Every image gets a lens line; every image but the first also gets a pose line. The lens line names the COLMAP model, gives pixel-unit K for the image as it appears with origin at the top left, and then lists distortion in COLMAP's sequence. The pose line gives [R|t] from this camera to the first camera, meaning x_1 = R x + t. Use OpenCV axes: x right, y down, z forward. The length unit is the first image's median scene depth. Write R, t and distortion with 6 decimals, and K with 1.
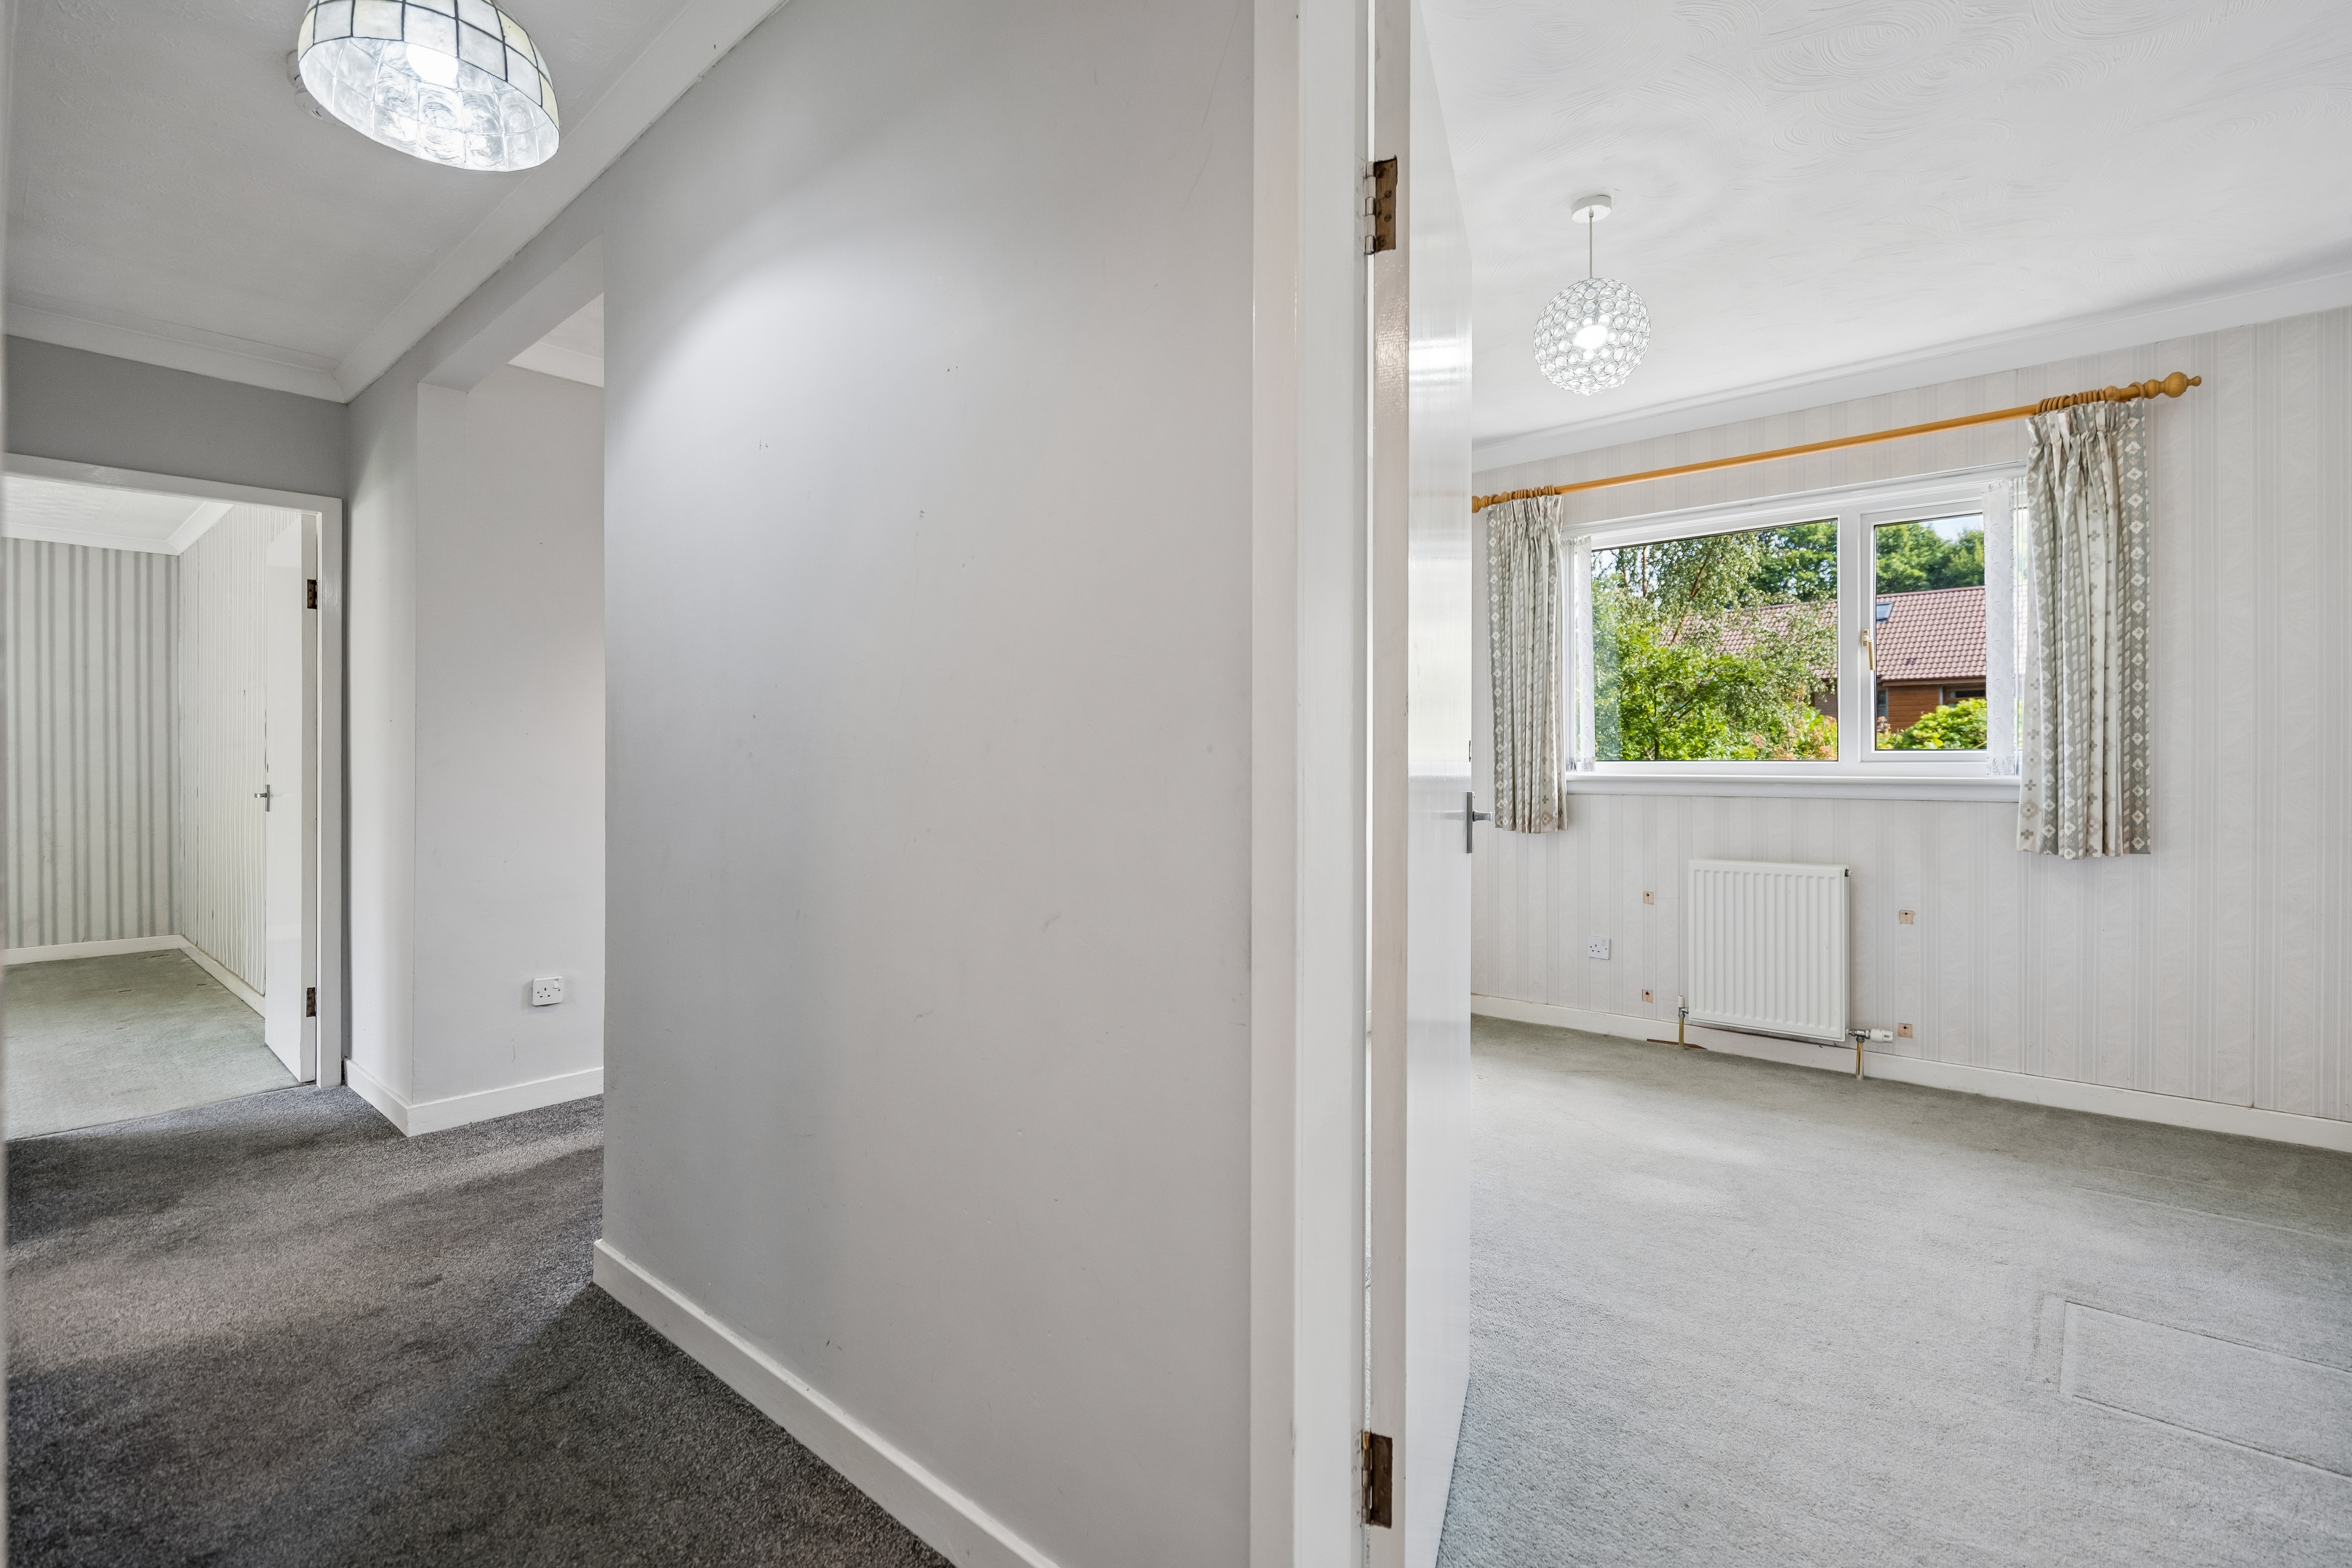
lens RADIAL K [[1072.0, 0, 1177.0], [0, 1072.0, 768.6], [0, 0, 1]] dist [0.002141, -0.000575]
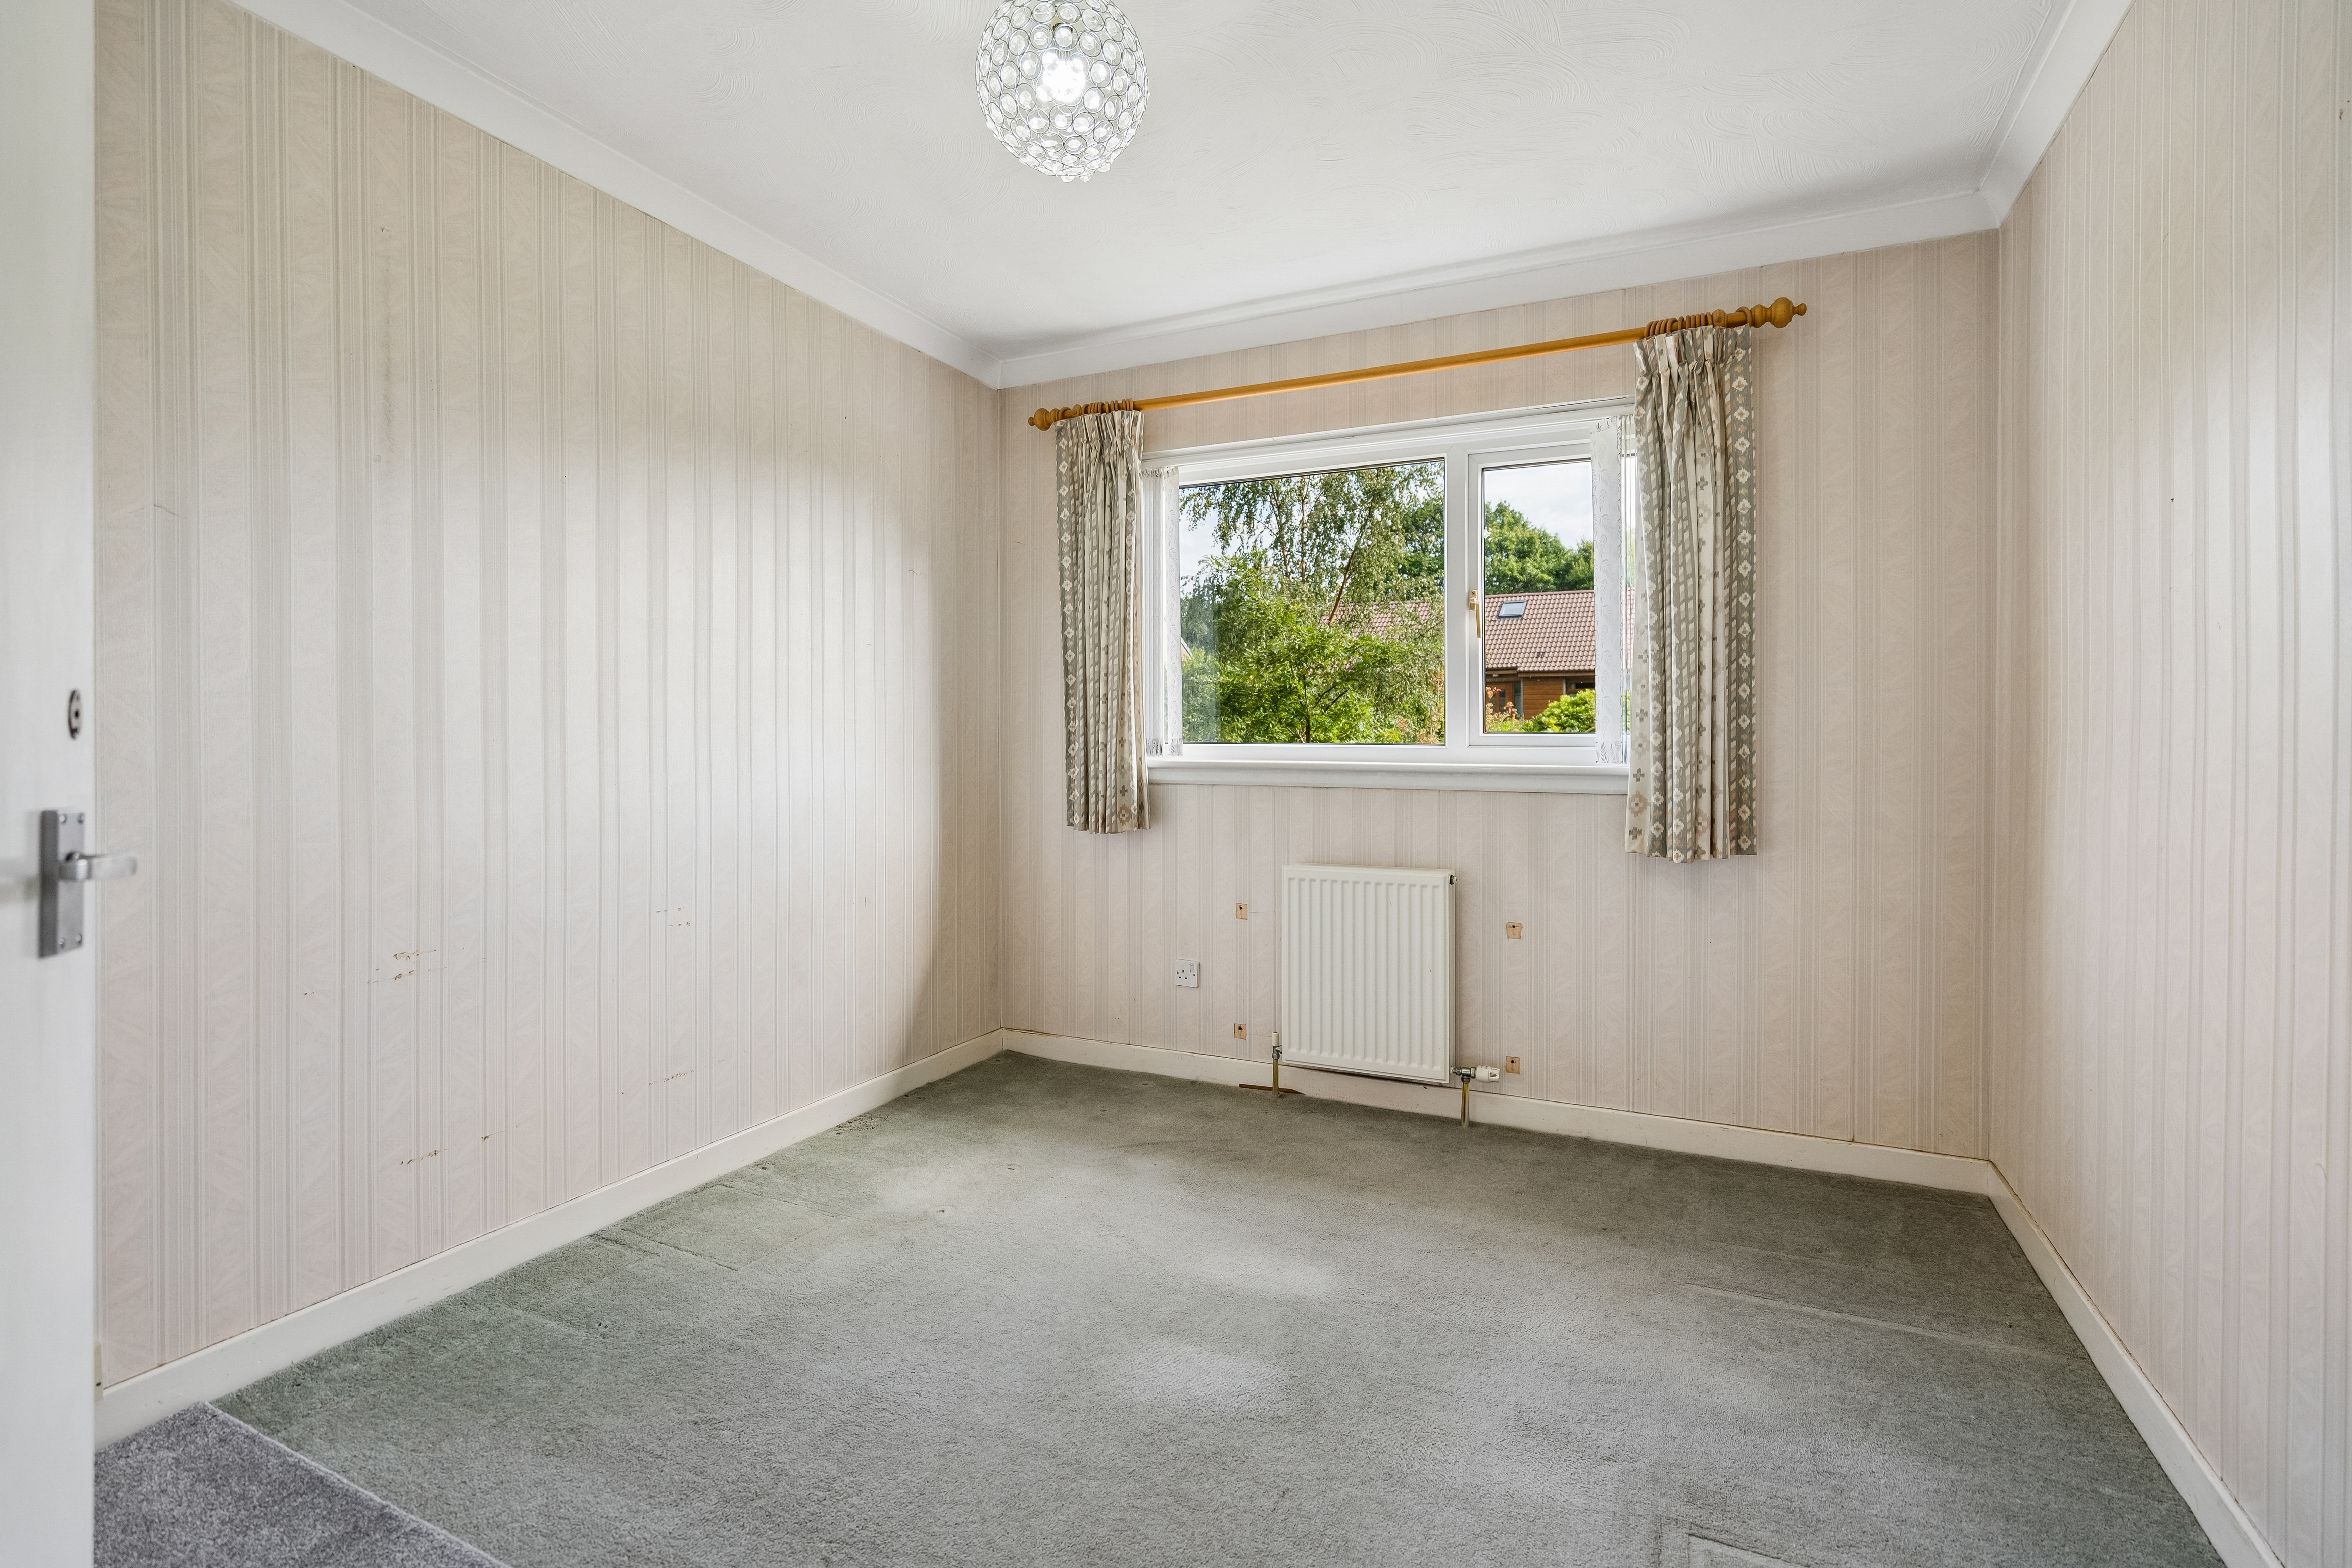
lens RADIAL K [[1089.0, 0, 1172.5], [0, 1089.0, 735.3], [0, 0, 1]] dist [-0.000180, 0.000428]
pose [[0.963031, 0.008426, 0.269257, 0.209914], [-0.005011, 0.999898, -0.013366, -0.002844], [-0.269342, 0.011522, 0.962976, 0.272241]]
